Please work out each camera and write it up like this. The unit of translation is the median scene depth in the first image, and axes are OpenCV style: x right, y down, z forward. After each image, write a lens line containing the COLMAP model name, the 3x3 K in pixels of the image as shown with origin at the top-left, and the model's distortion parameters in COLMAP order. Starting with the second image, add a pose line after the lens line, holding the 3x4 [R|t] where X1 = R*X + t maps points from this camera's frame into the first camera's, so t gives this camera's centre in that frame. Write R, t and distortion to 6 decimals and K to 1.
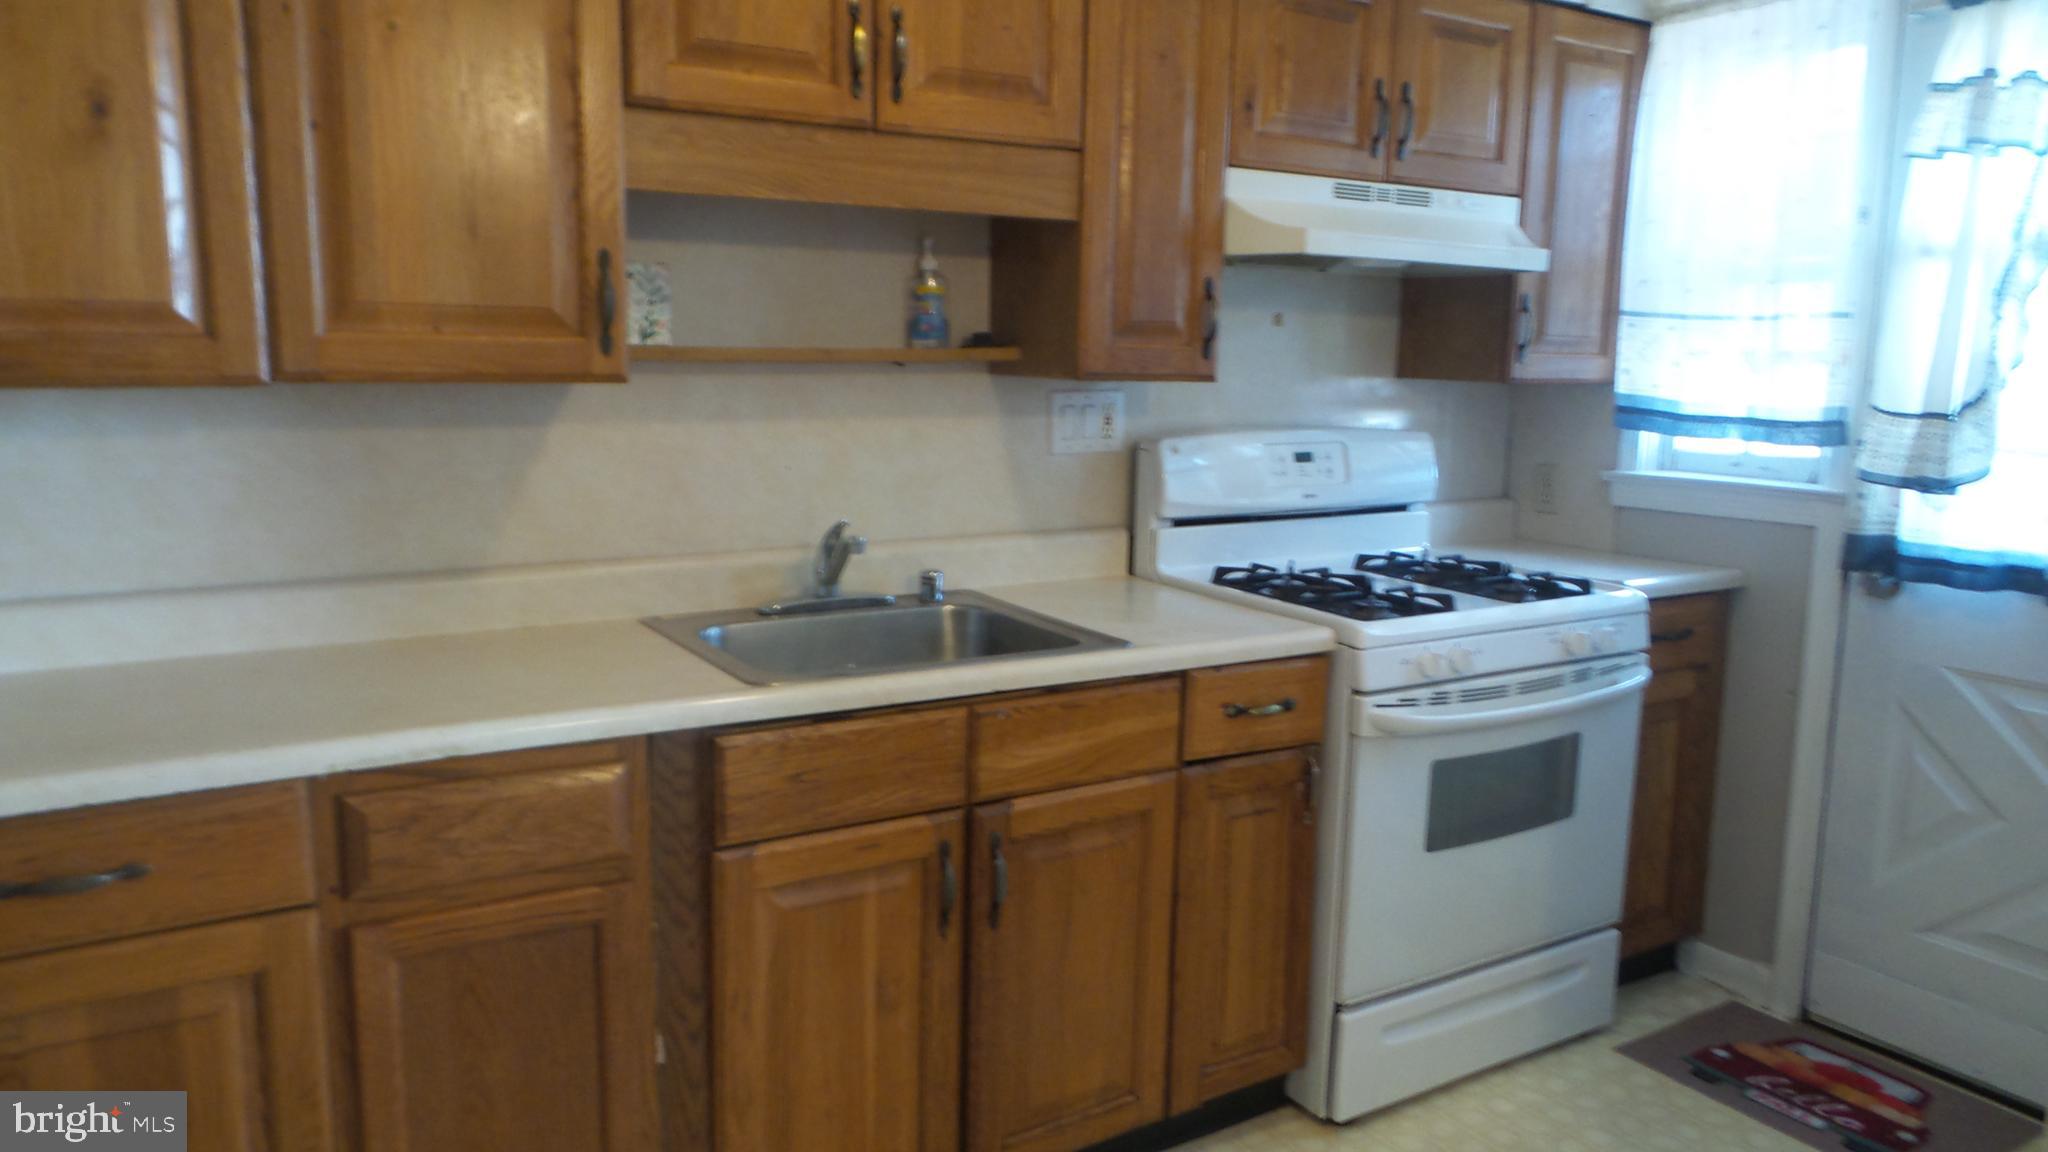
lens RADIAL K [[1406.6, 0, 1031.2], [0, 1406.6, 577.0], [0, 0, 1]] dist [-0.002259, 0.000918]
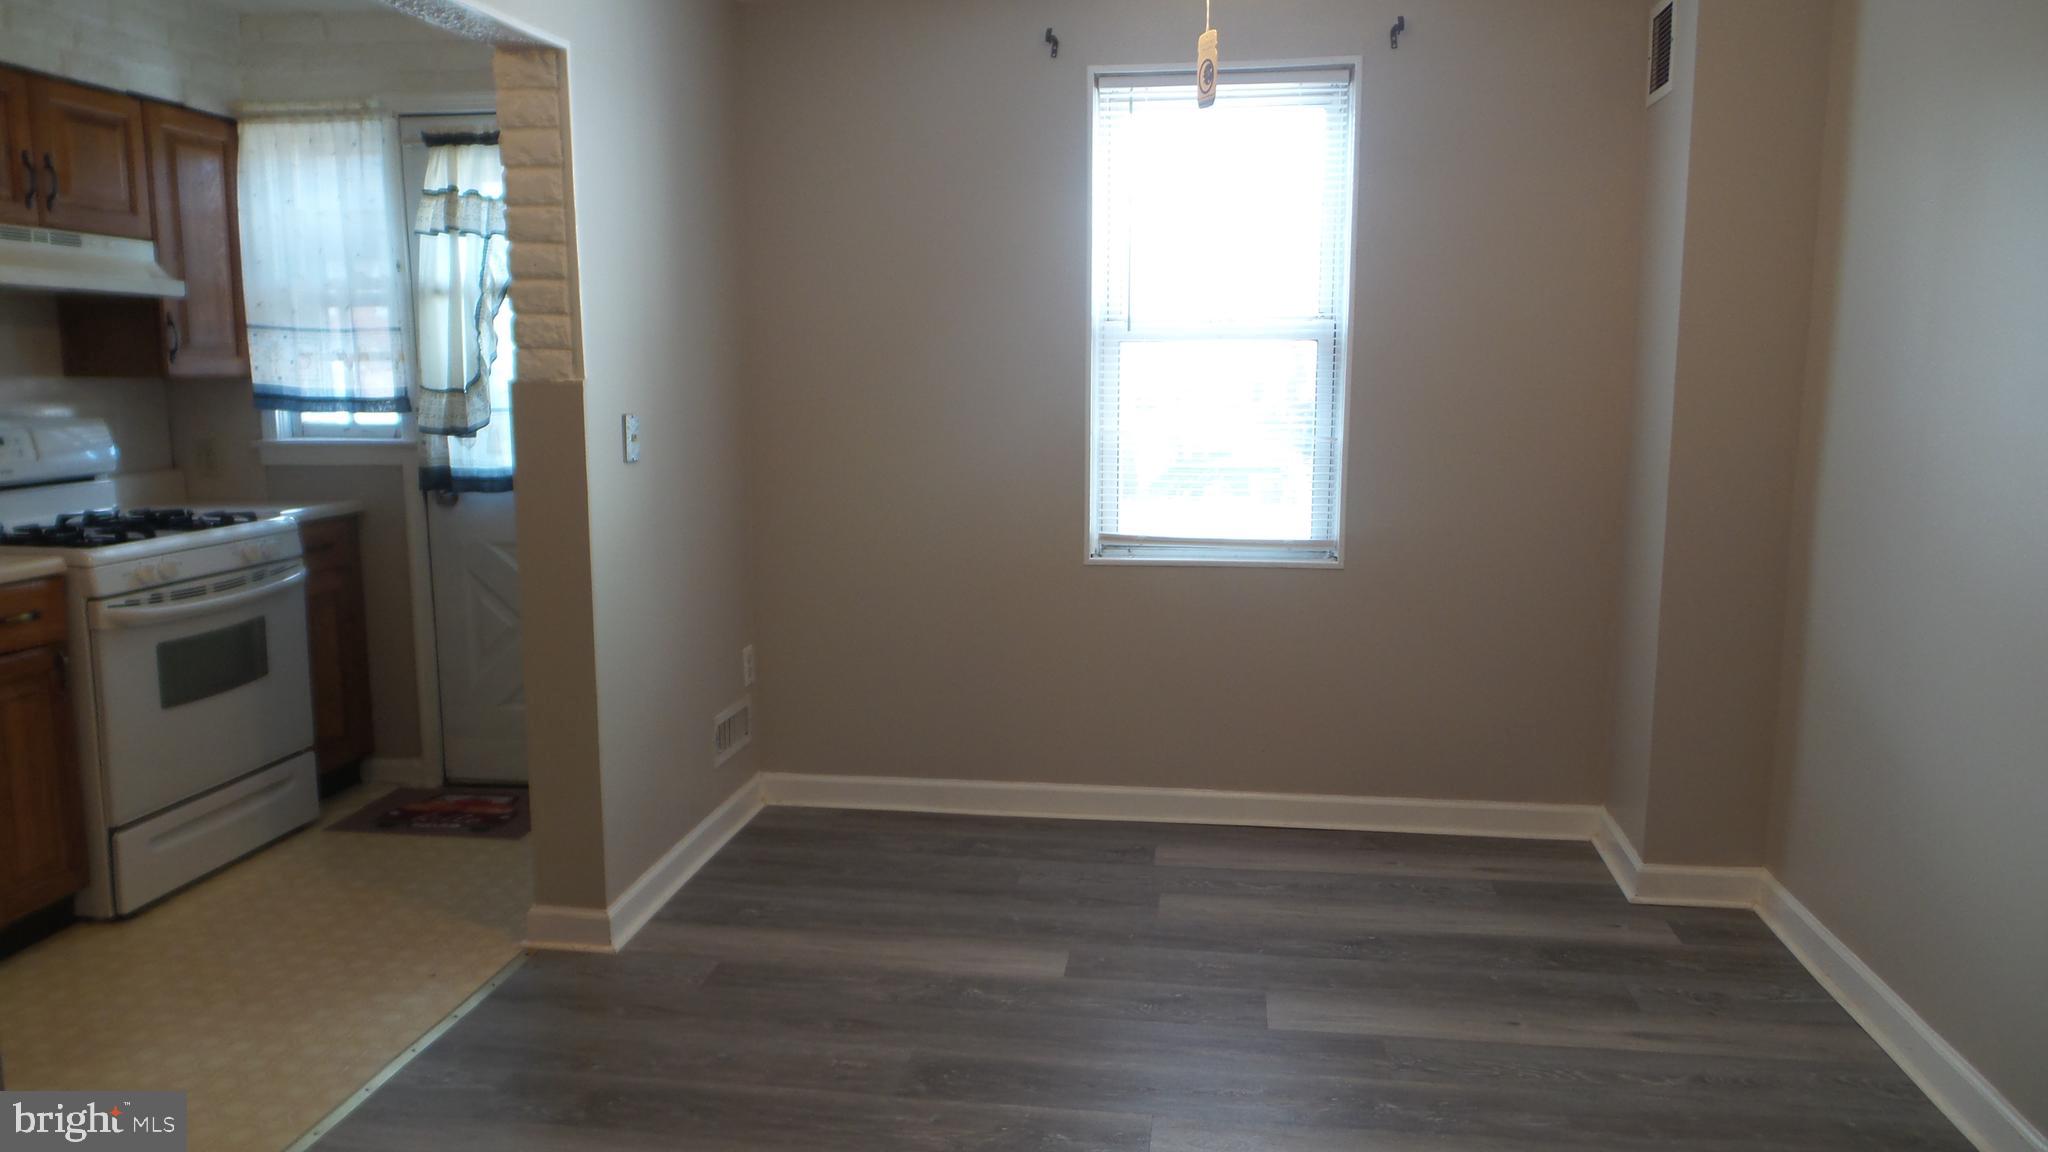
lens RADIAL K [[1406.6, 0, 1033.4], [0, 1406.6, 564.1], [0, 0, 1]] dist [-0.002259, 0.000918]
pose [[0.625985, -0.126058, 0.769579, -0.222068], [0.132269, 0.989713, 0.054527, 0.082948], [-0.768536, 0.067658, 0.636219, -0.536483]]
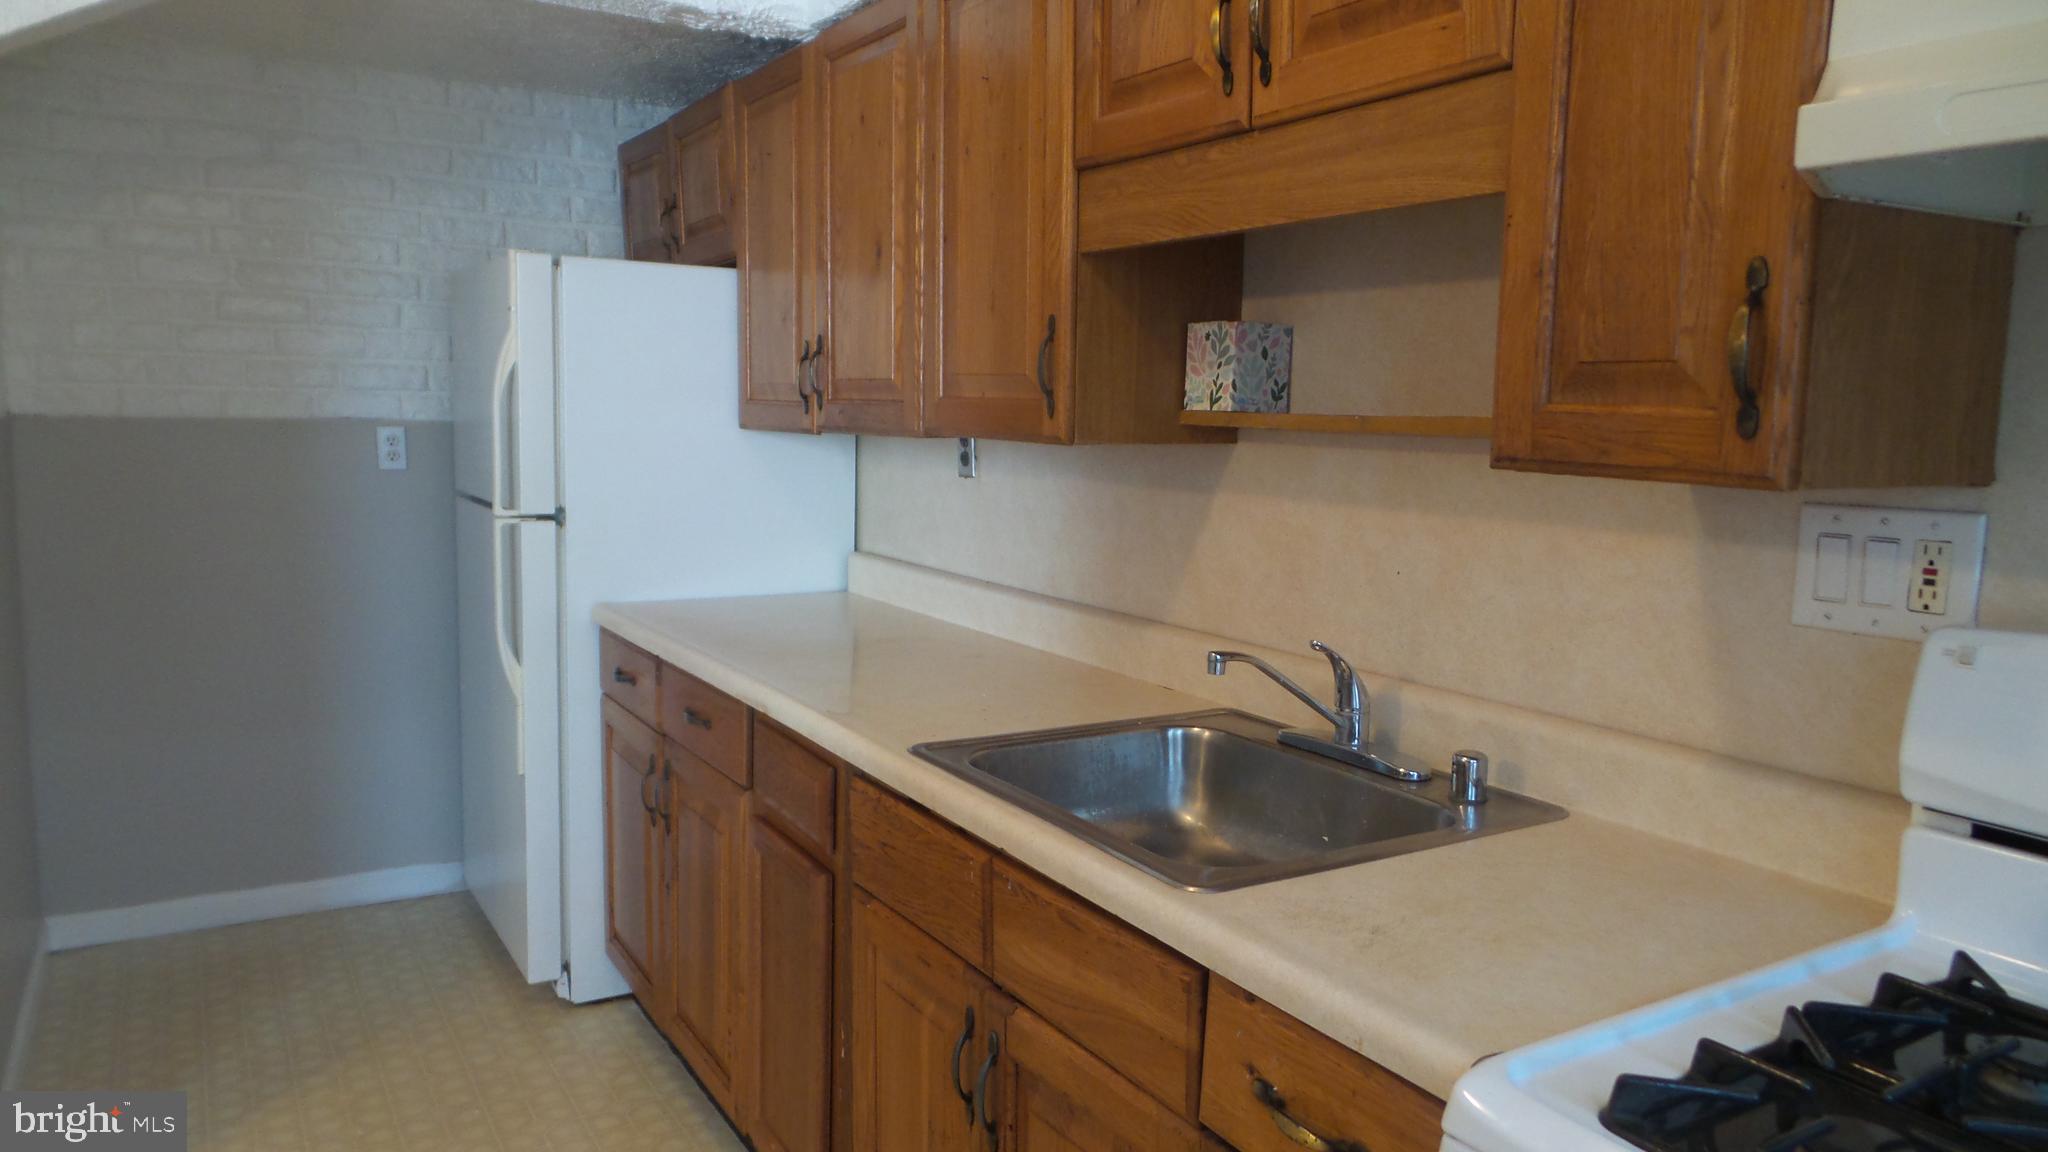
lens RADIAL K [[1406.6, 0, 1023.4], [0, 1406.6, 573.6], [0, 0, 1]] dist [-0.002259, 0.000918]
pose [[0.002485, 0.105648, -0.994400, 0.552310], [-0.180472, 0.978123, 0.103468, -0.112715], [0.983577, 0.179204, 0.021497, 0.740864]]
